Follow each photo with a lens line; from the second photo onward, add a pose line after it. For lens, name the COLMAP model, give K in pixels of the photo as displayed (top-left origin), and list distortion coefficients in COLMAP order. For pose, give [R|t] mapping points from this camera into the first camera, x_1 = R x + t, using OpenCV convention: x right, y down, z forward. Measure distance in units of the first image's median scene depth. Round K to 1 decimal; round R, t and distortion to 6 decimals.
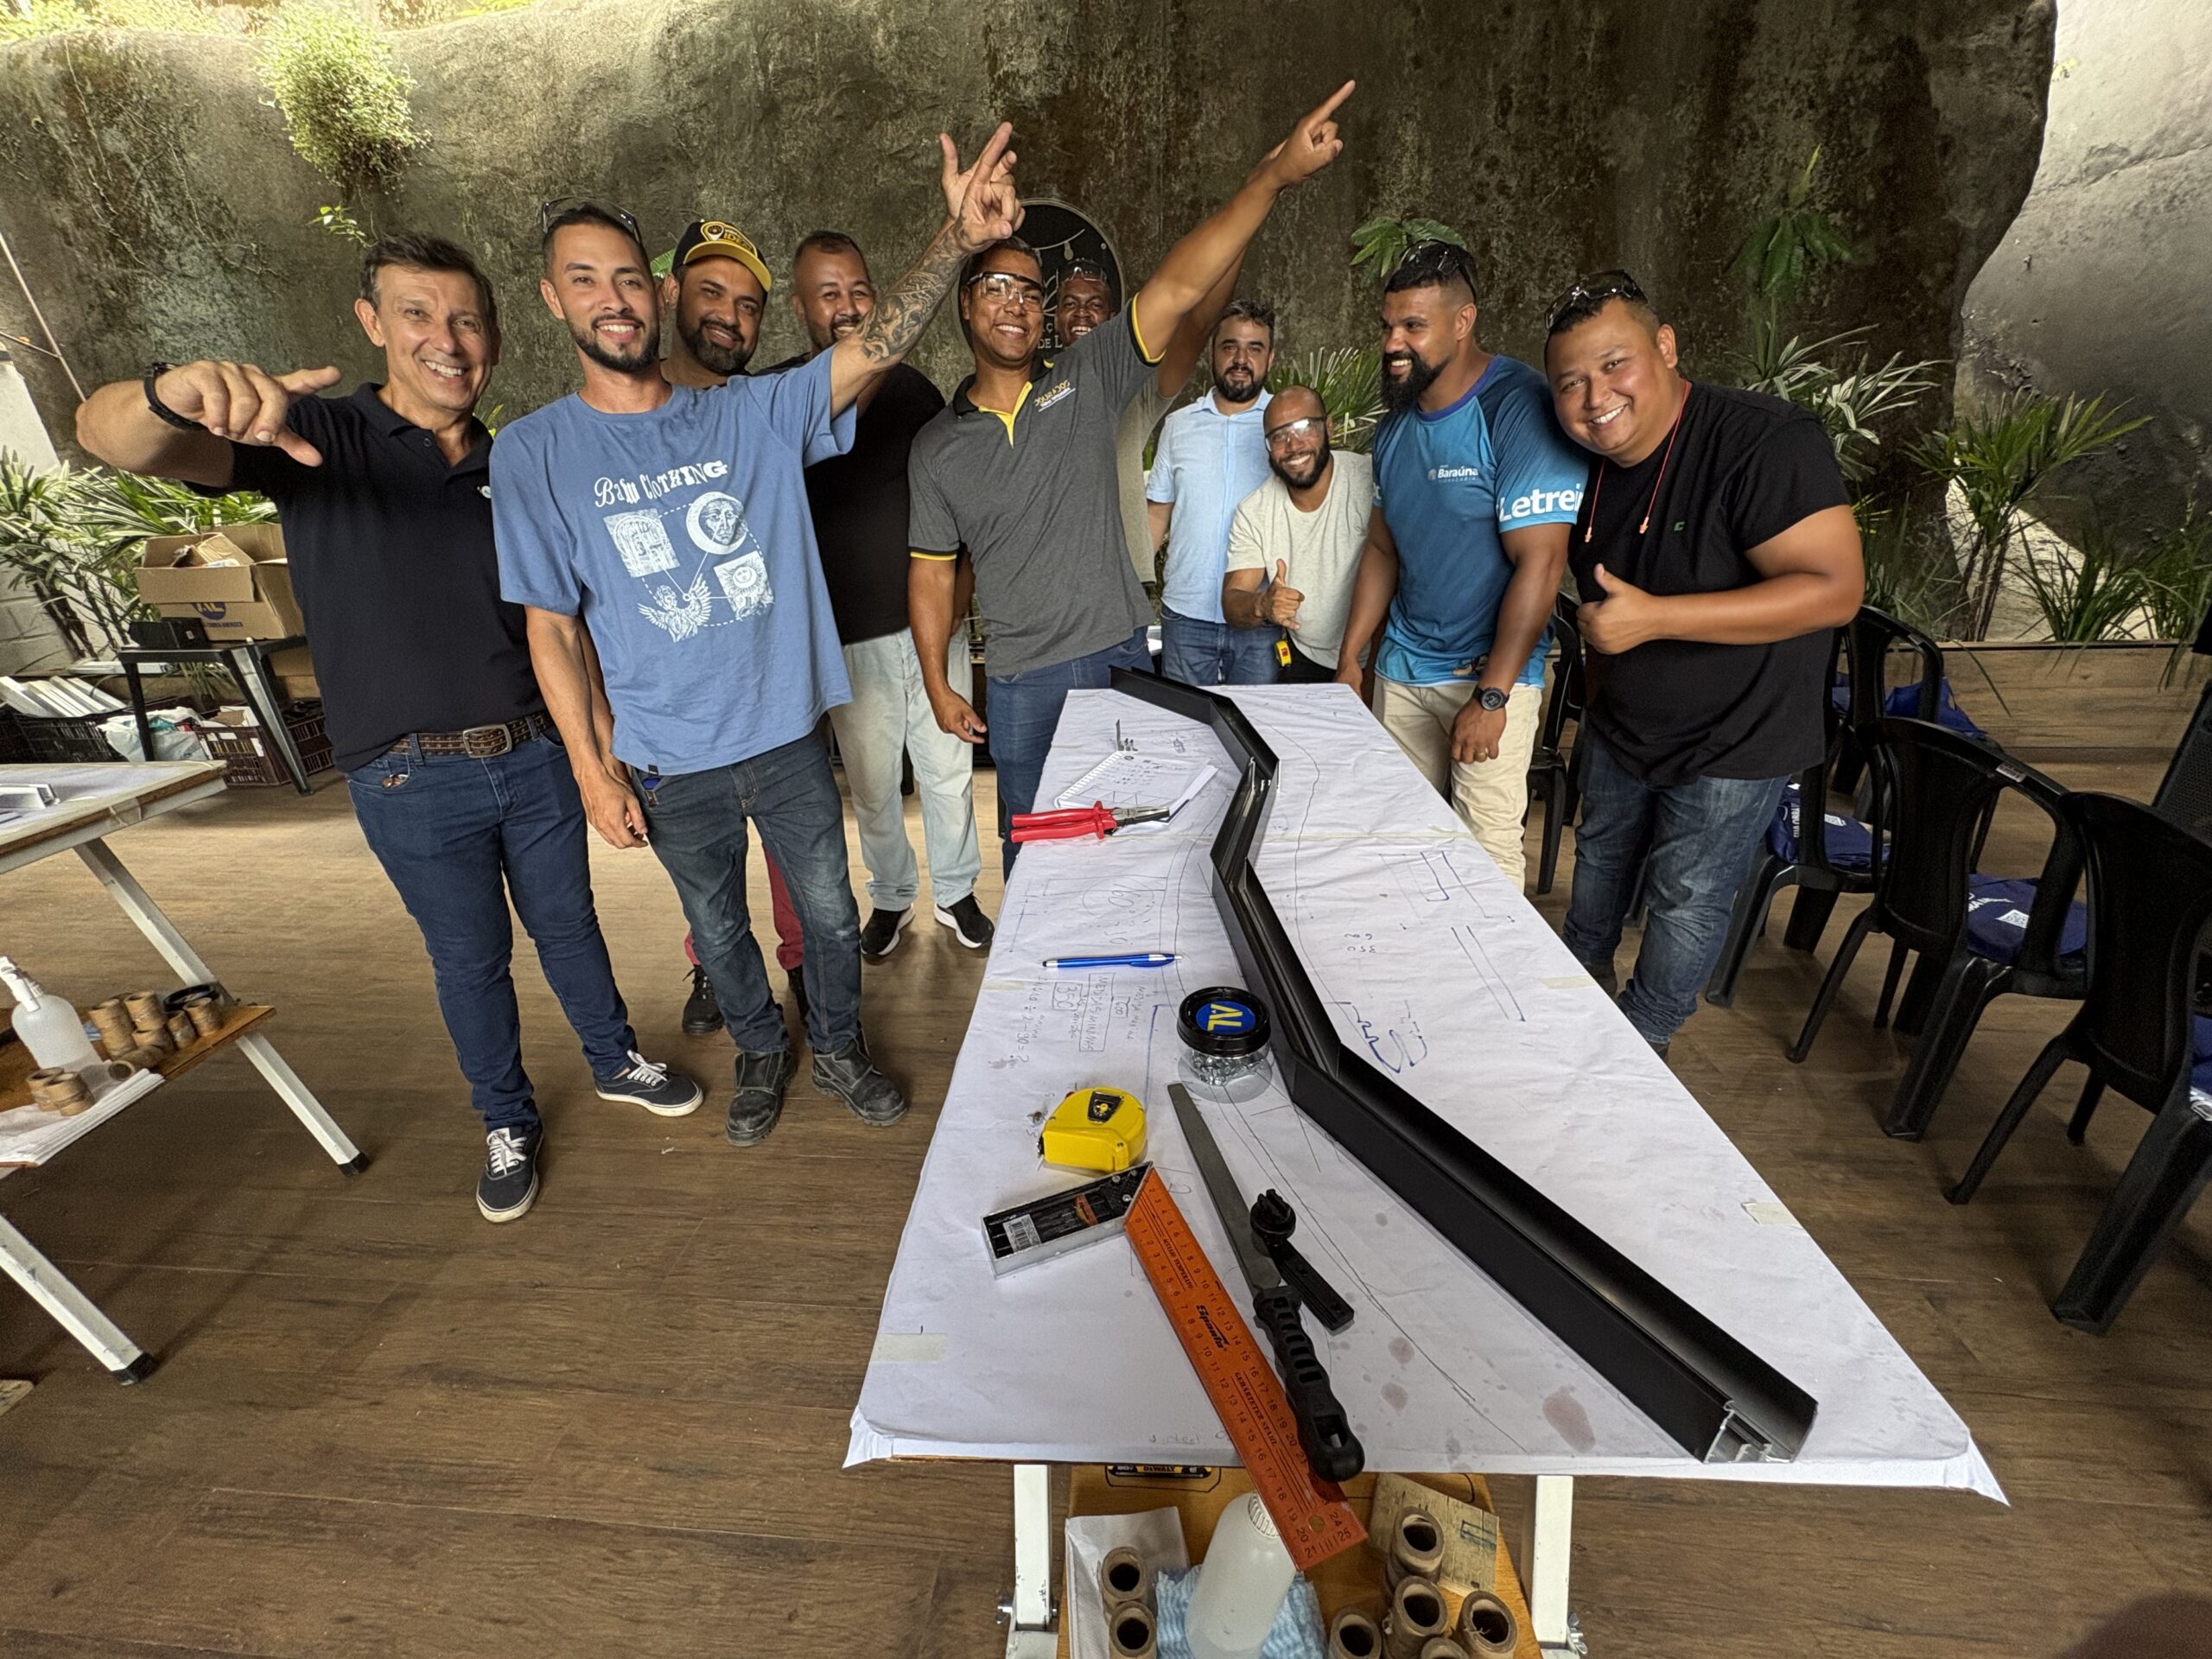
lens RADIAL K [[895.6, 0, 1103.0], [0, 895.6, 834.7], [0, 0, 1]] dist [-0.001664, 0.000475]
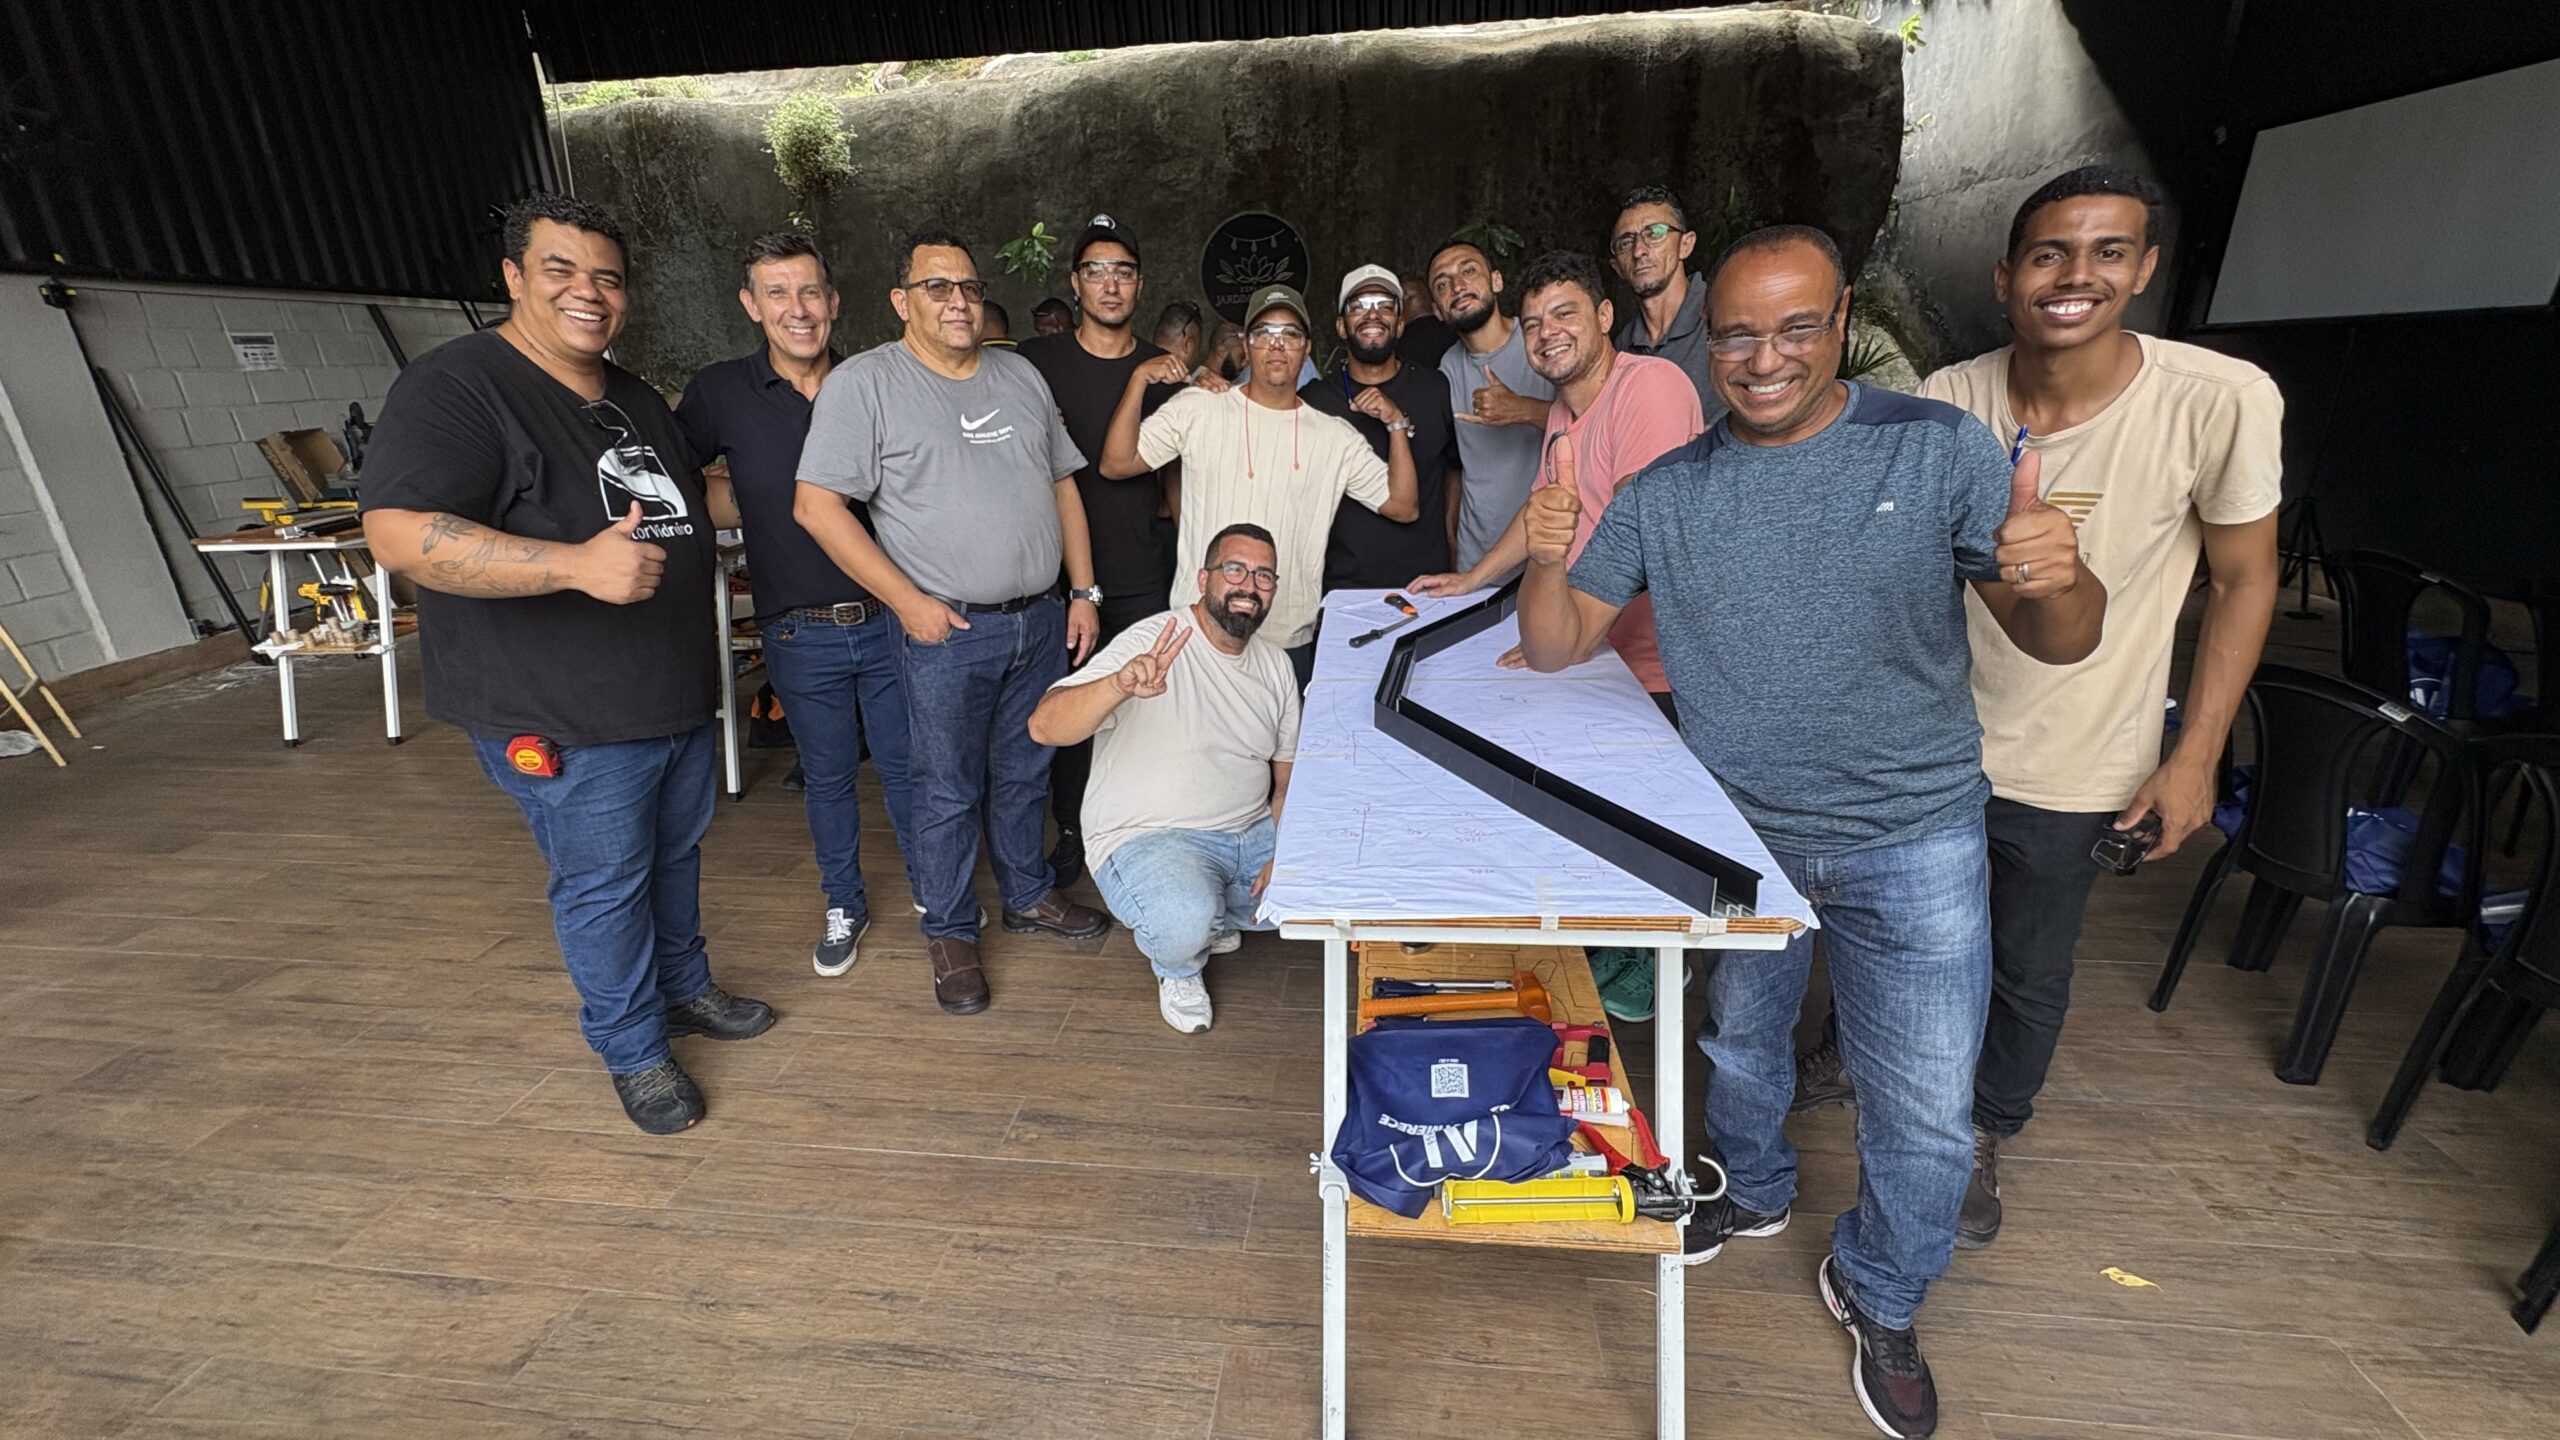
lens RADIAL K [[1029.4, 0, 1282.1], [0, 1029.4, 721.6], [0, 0, 1]] dist [-0.001004, 0.001607]
pose [[0.999513, 0.010991, -0.029216, 0.035361], [-0.012797, 0.997972, -0.062360, 0.281232], [0.028471, 0.062704, 0.997626, -0.707689]]
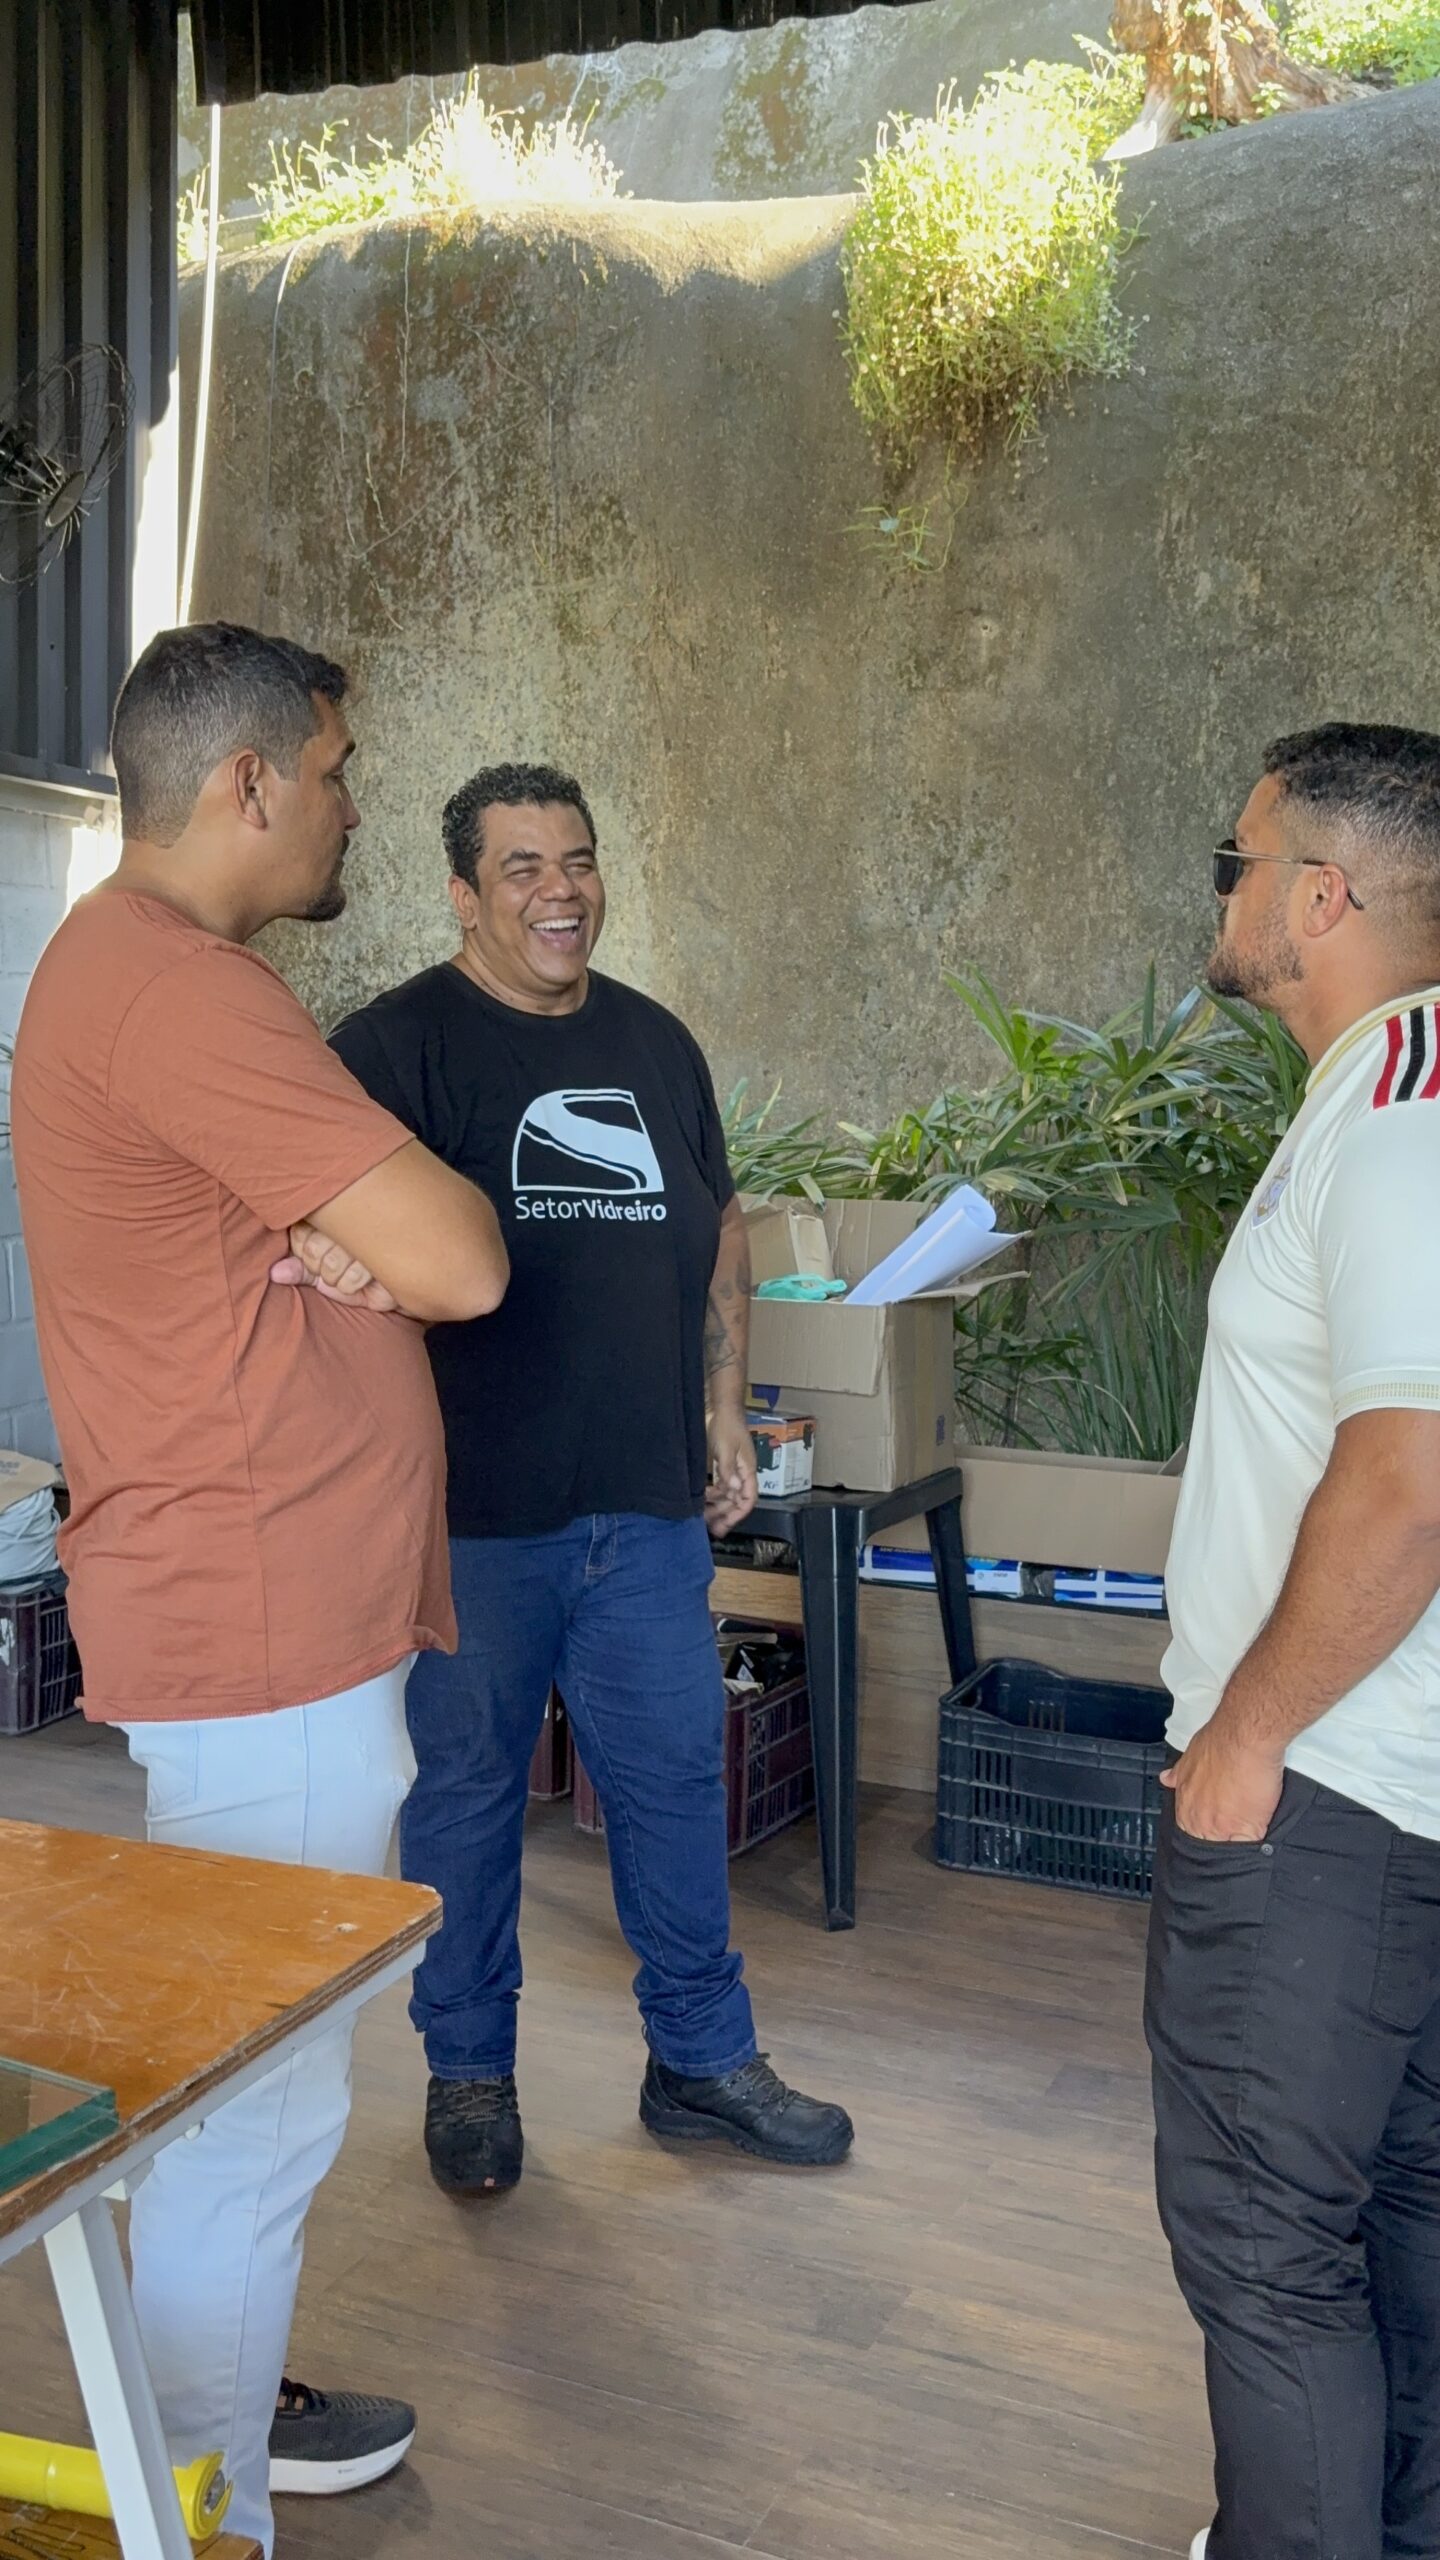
lens RADIAL K [[2414.6, 0, 709.0], [0, 2414.6, 1257.0], [0, 0, 1]] dist [0.013903, 0.000000]
pose [[0.943785, 0.073093, -0.322378, -0.553935], [-0.169233, 0.944587, -0.281276, -0.013486], [0.283954, 0.320021, 0.903857, 0.032198]]
